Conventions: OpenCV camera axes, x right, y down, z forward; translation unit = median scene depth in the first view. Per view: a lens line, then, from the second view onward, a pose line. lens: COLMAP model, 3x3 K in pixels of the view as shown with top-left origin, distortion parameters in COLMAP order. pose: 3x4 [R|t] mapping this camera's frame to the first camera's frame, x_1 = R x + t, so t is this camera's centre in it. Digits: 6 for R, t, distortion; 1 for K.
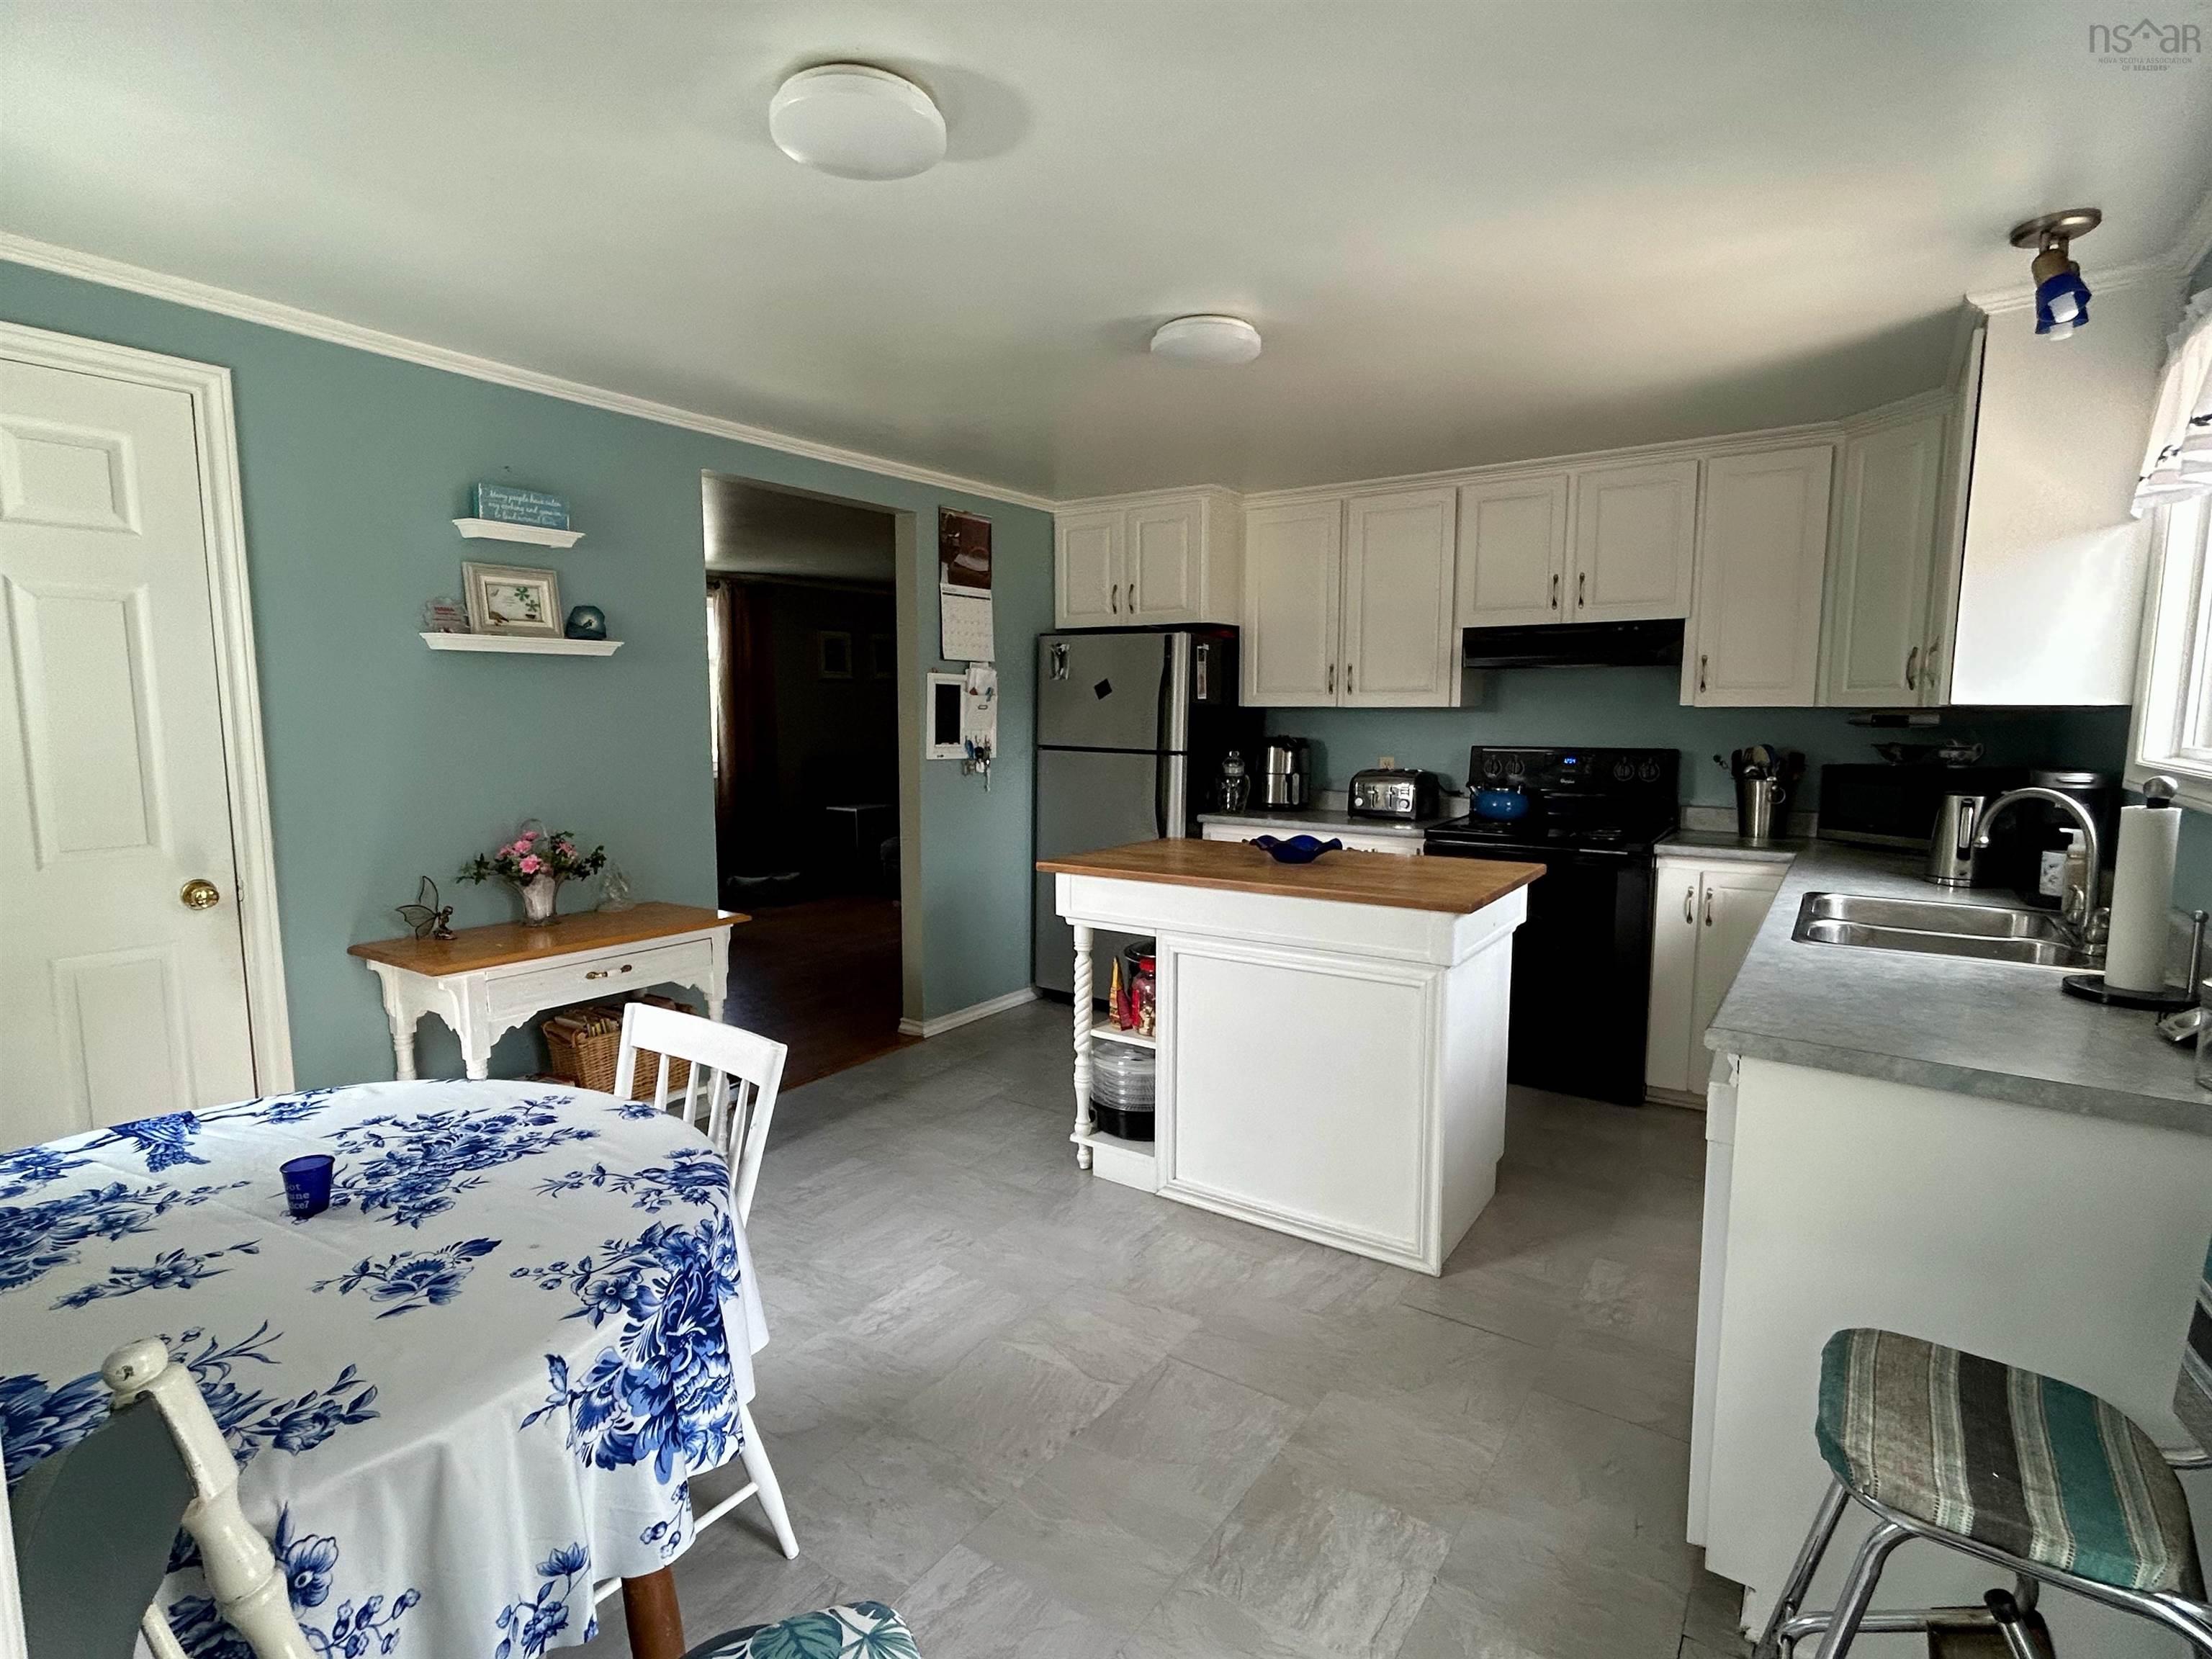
lens RADIAL K [[1074.7, 0, 1108.1], [0, 1074.7, 825.0], [0, 0, 1]] dist [-0.006169, -0.001645]
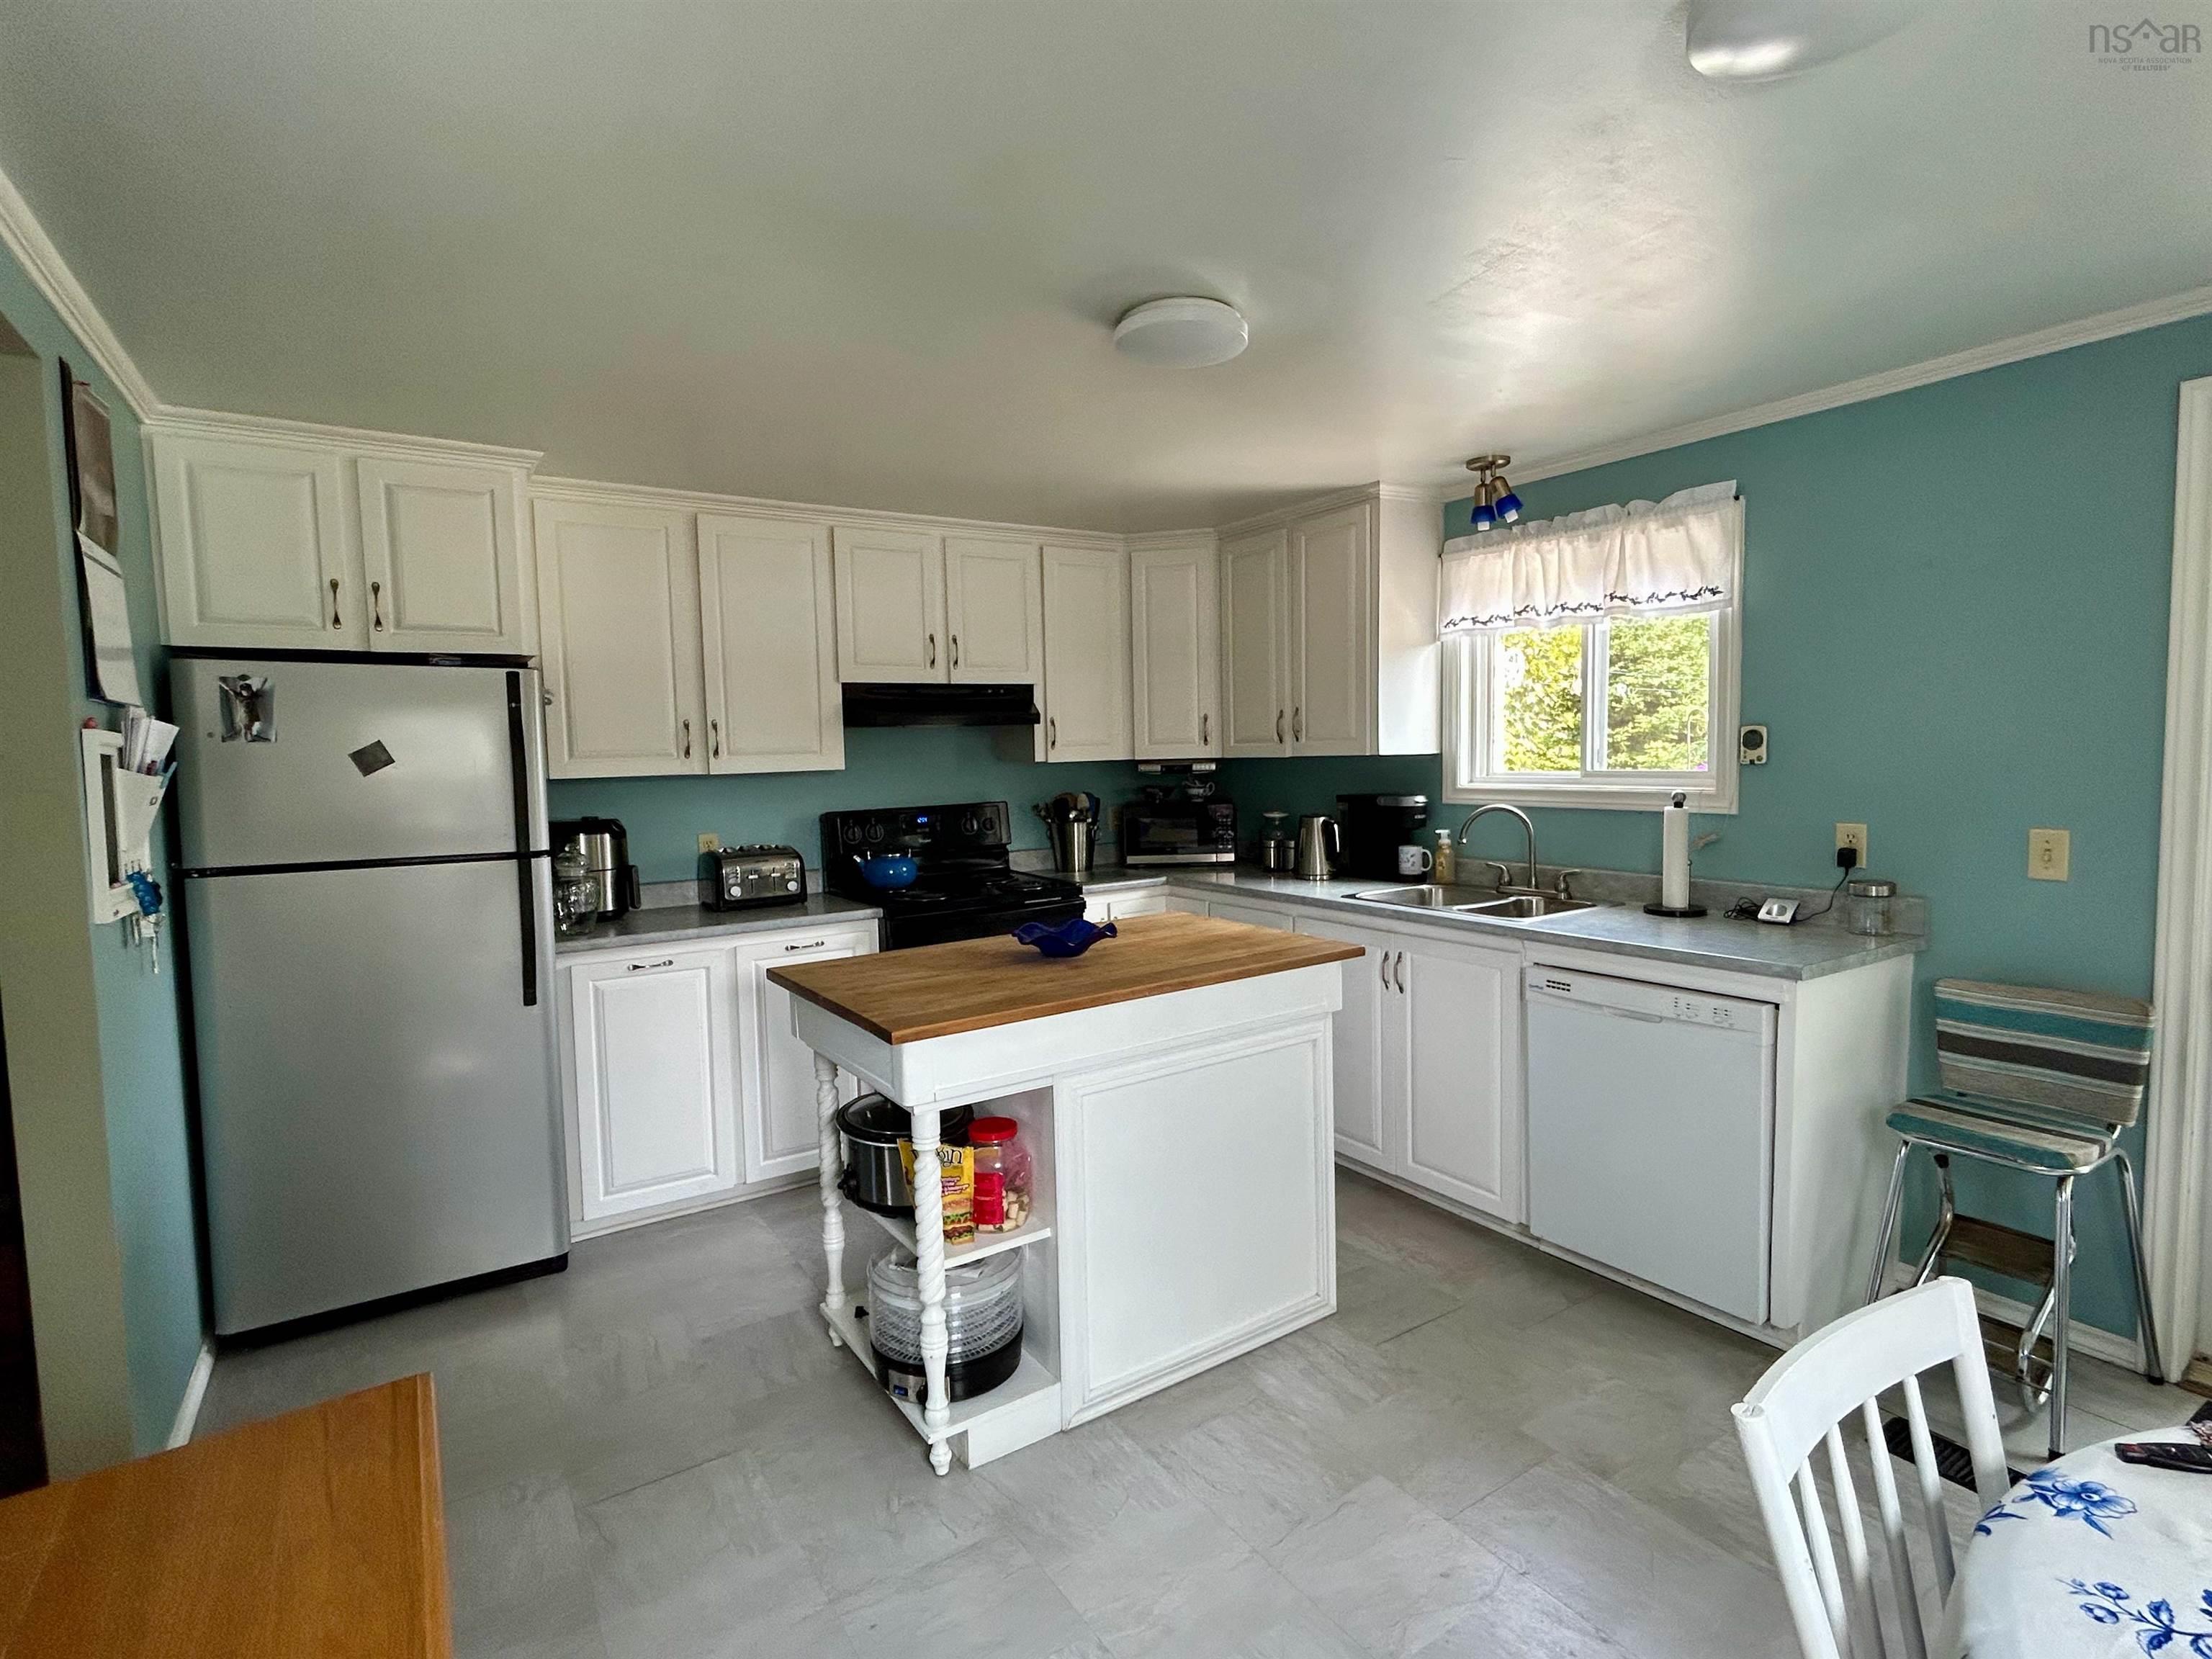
lens RADIAL K [[1074.7, 0, 1110.1], [0, 1074.7, 831.7], [0, 0, 1]] dist [-0.006169, -0.001645]
pose [[0.379477, -0.082318, 0.921532, -0.474465], [0.126023, 0.991350, 0.036660, -0.071754], [-0.916578, 0.102223, 0.386568, 0.513445]]
